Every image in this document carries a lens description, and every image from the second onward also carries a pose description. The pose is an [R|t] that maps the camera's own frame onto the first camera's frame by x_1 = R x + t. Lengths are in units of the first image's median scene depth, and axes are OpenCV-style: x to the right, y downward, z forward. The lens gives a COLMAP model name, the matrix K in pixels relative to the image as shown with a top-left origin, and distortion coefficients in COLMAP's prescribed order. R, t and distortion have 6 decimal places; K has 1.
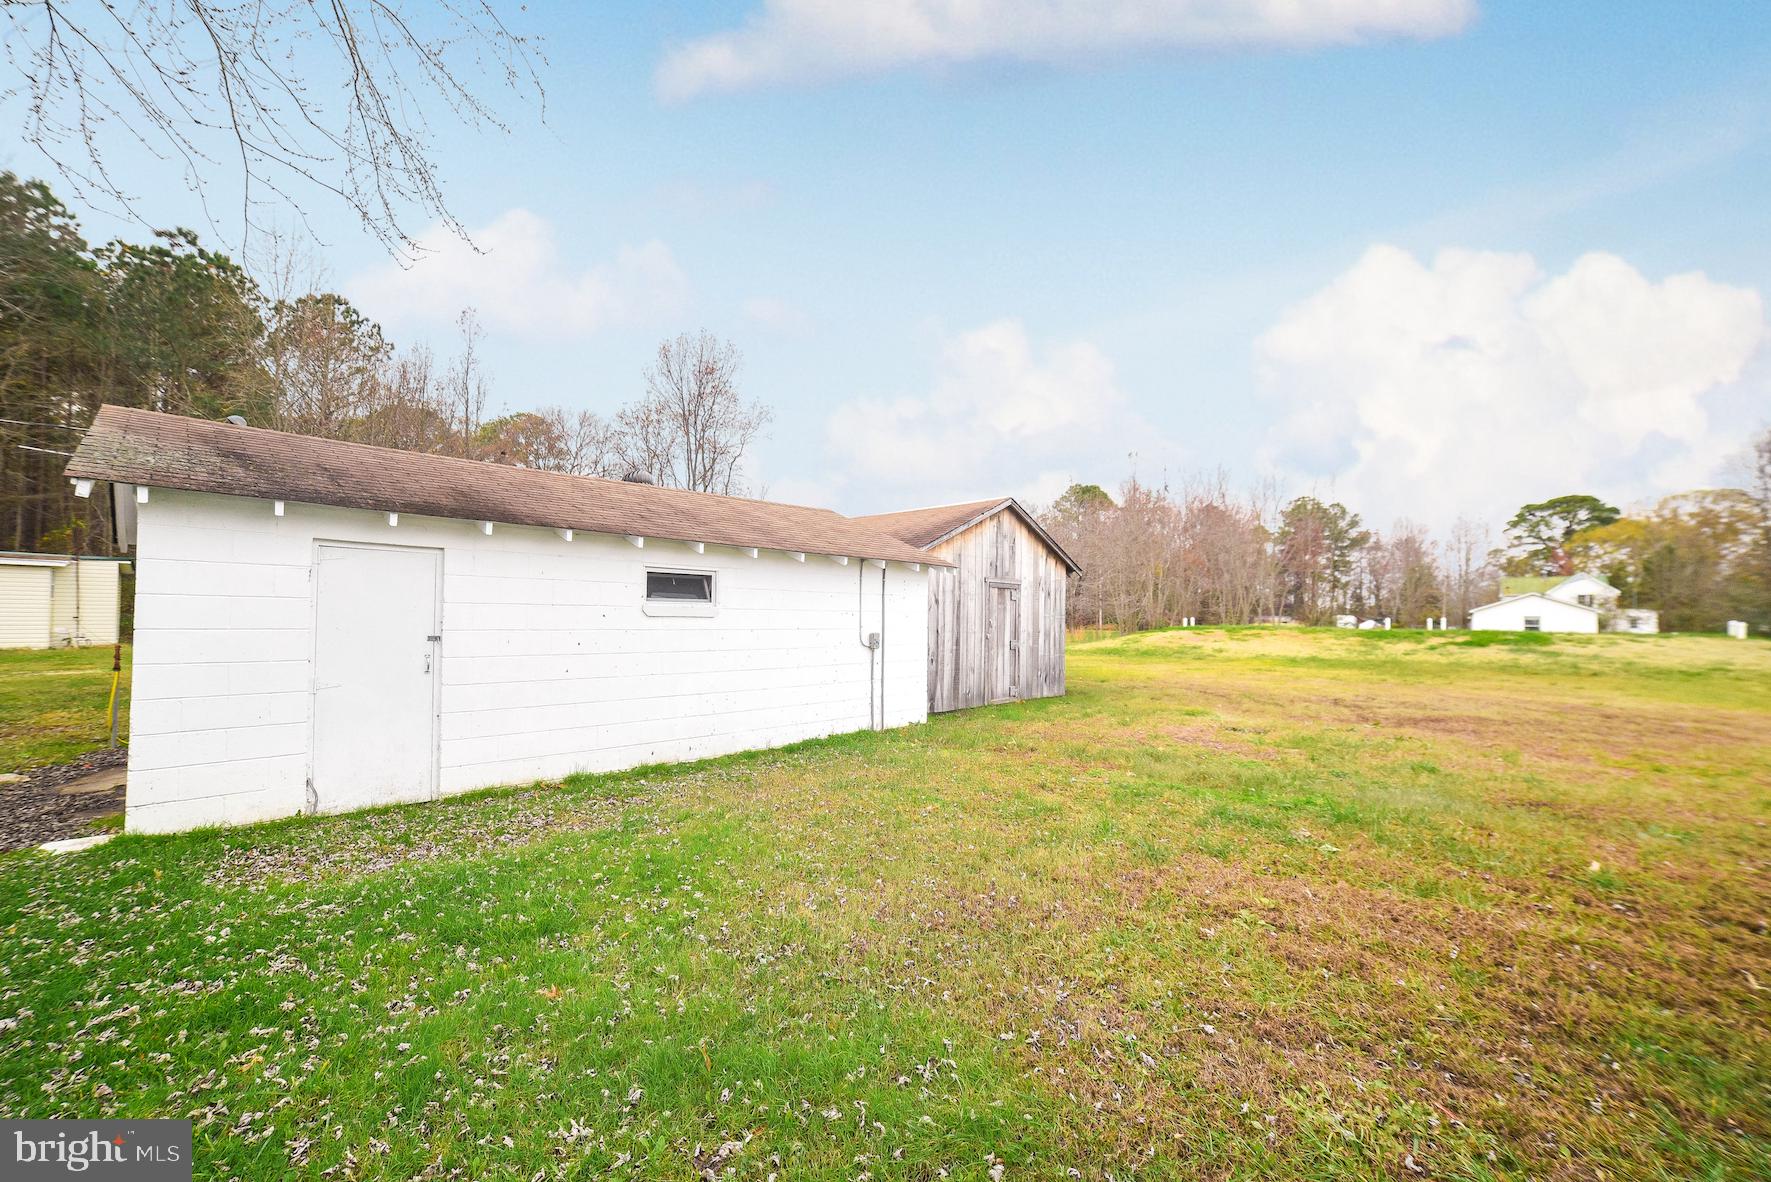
lens RADIAL K [[733.9, 0, 886.0], [0, 733.9, 599.7], [0, 0, 1]] dist [-0.095181, 0.041256]
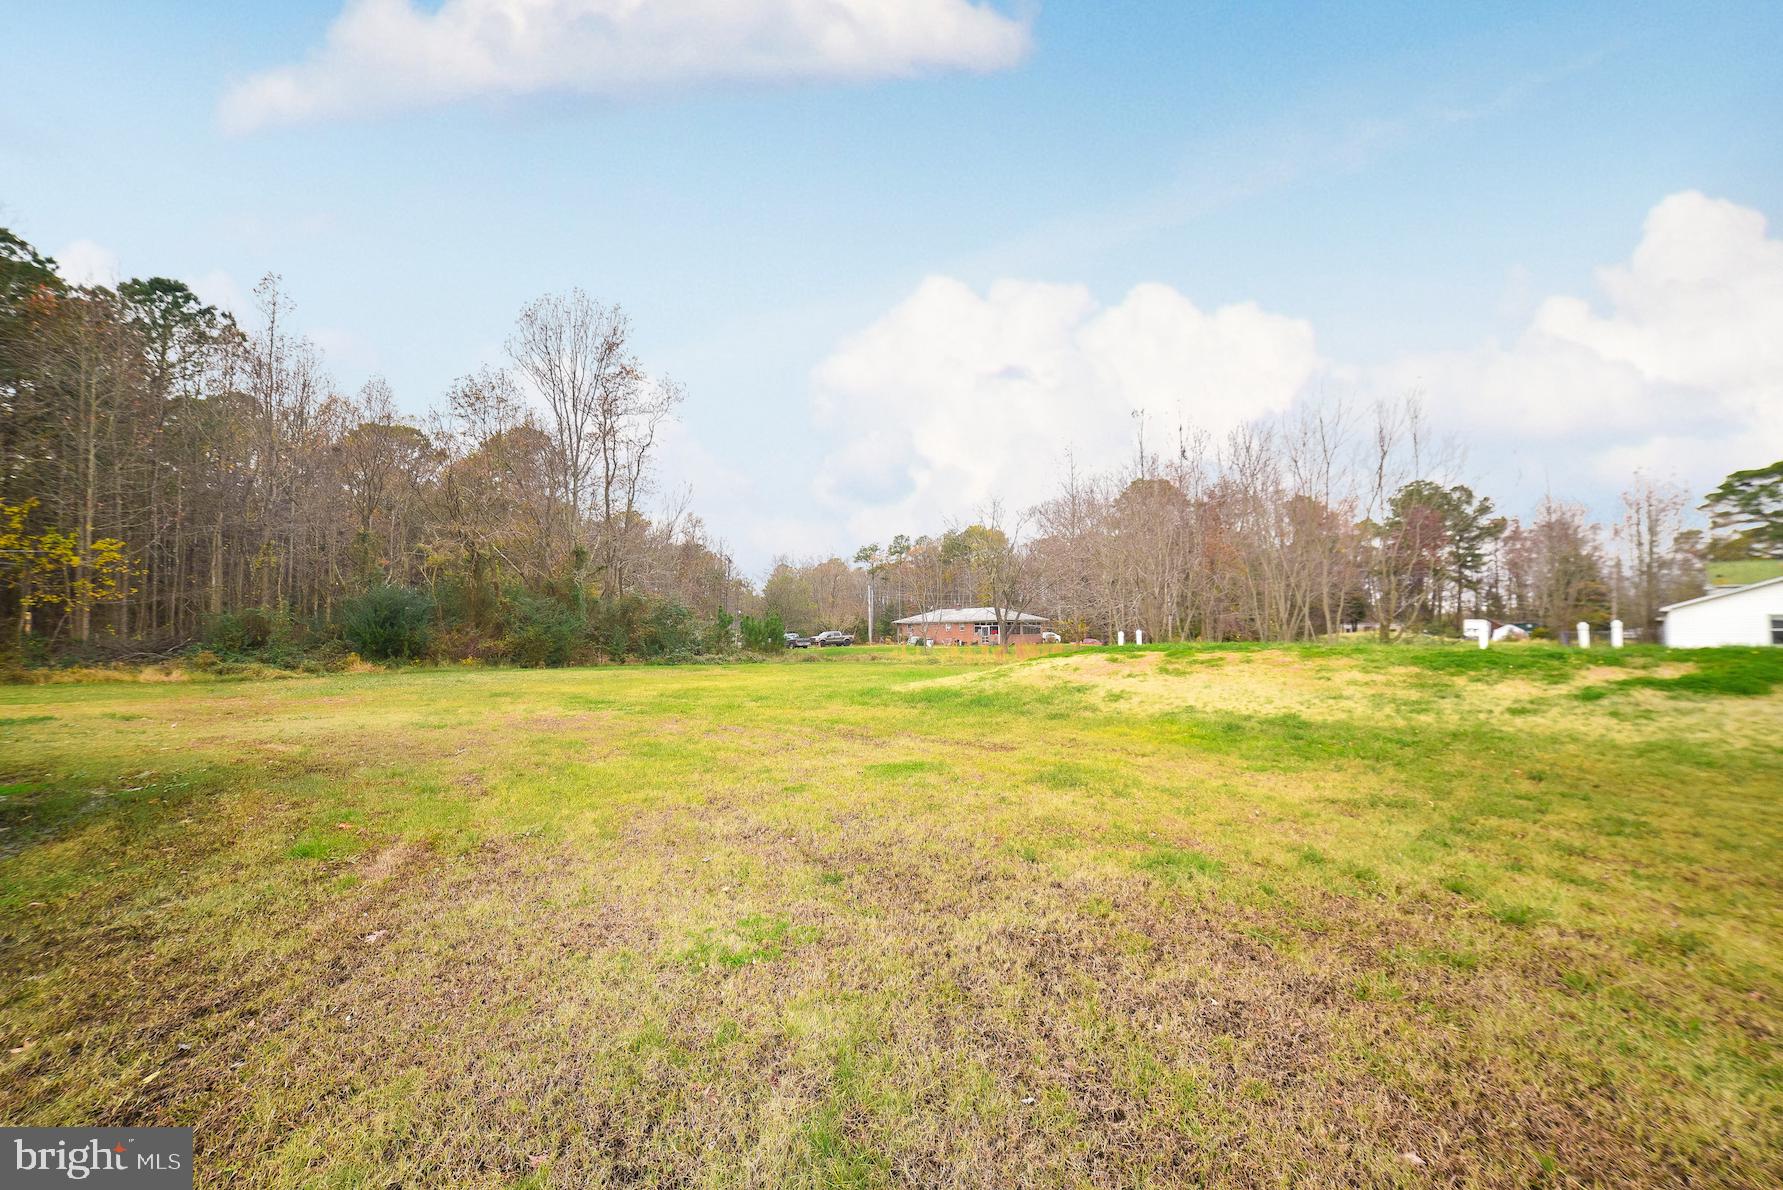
lens RADIAL K [[738.9, 0, 892.0], [0, 738.9, 603.8], [0, 0, 1]] dist [-0.095181, 0.041256]
pose [[0.991361, -0.027357, -0.128278, 0.087977], [0.024979, 0.999486, -0.020114, 0.002812], [0.128763, 0.016736, 0.991534, 0.111557]]
